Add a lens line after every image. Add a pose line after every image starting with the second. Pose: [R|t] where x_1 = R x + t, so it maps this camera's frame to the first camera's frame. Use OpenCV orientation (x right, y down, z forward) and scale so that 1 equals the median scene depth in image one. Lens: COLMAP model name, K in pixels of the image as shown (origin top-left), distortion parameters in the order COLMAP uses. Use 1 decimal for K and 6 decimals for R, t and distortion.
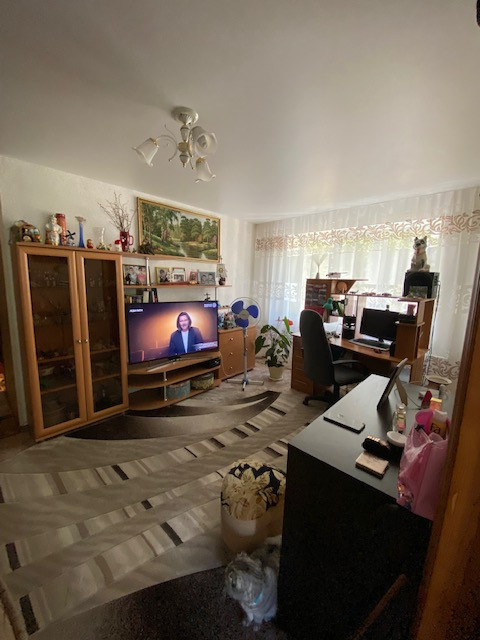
lens RADIAL K [[258.4, 0, 241.1], [0, 258.4, 320.4], [0, 0, 1]] dist [0.017677, -0.020778]
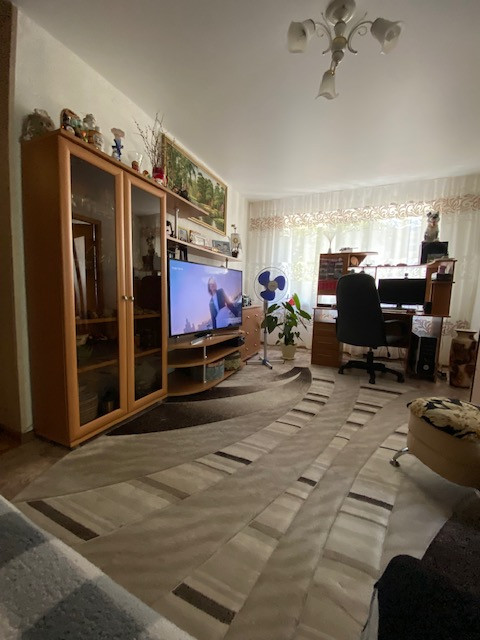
lens RADIAL K [[258.4, 0, 241.1], [0, 258.4, 320.4], [0, 0, 1]] dist [0.017677, -0.020778]
pose [[0.947509, -0.028266, 0.318477, -0.460439], [0.040912, 0.998615, -0.033087, 0.150356], [-0.317101, 0.044380, 0.947353, 0.186689]]
